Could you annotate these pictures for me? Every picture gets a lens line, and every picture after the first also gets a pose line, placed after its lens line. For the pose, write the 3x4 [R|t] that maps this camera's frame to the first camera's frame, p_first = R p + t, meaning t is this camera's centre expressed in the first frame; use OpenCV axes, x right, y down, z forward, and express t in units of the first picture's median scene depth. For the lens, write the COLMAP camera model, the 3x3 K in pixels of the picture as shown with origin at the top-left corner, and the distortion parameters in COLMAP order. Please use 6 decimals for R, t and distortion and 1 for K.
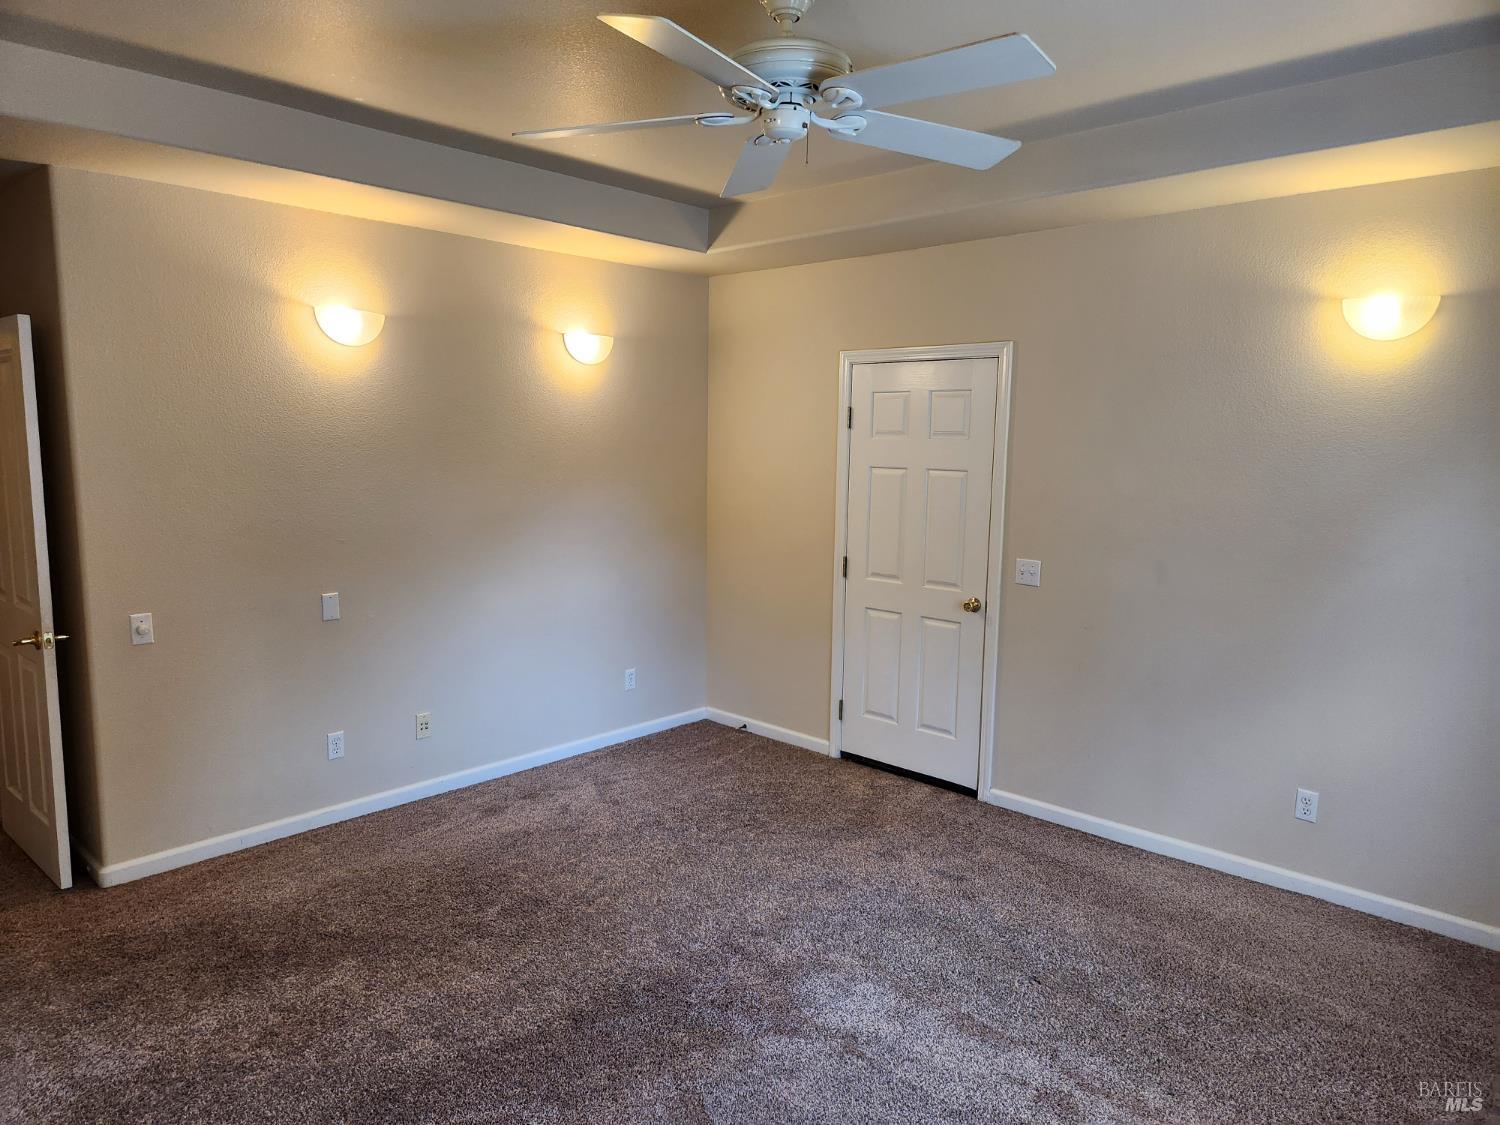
lens RADIAL K [[999.6, 0, 741.4], [0, 999.6, 563.0], [0, 0, 1]] dist [0.075225, -0.058643]
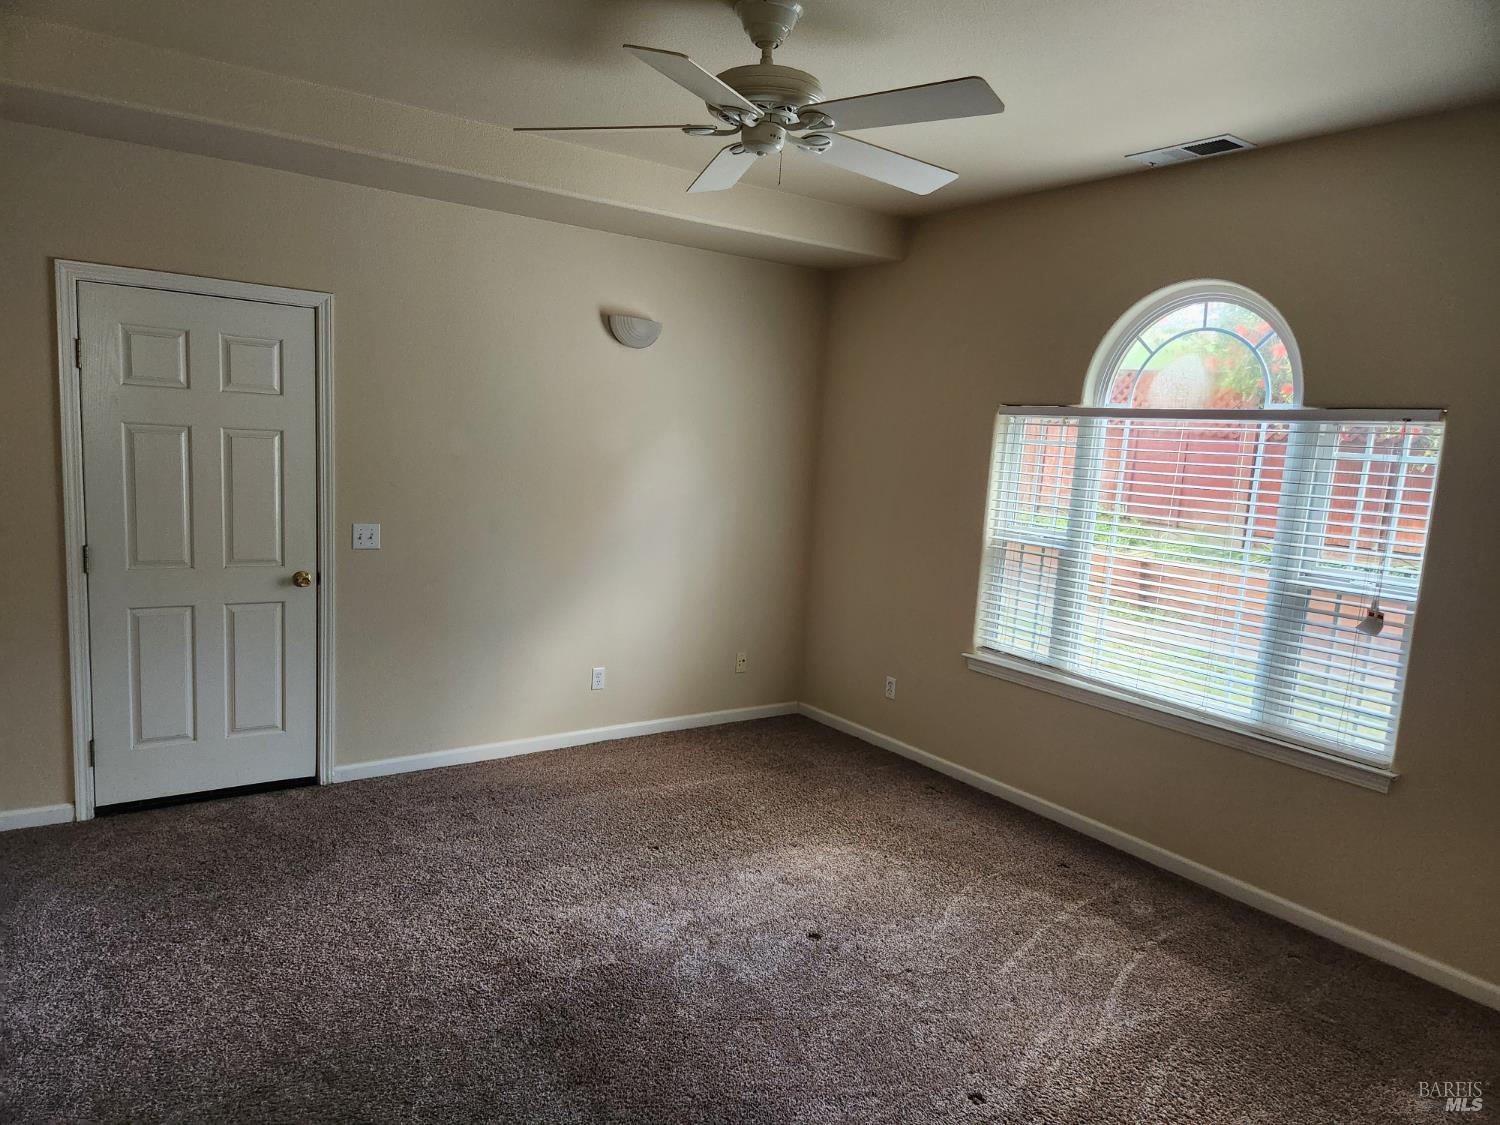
lens RADIAL K [[999.6, 0, 743.2], [0, 999.6, 563.6], [0, 0, 1]] dist [0.075225, -0.058643]
pose [[0.202835, -0.126678, 0.970984, -0.573359], [0.071044, 0.990887, 0.114434, -0.047793], [-0.976632, 0.045771, 0.209987, 0.413419]]
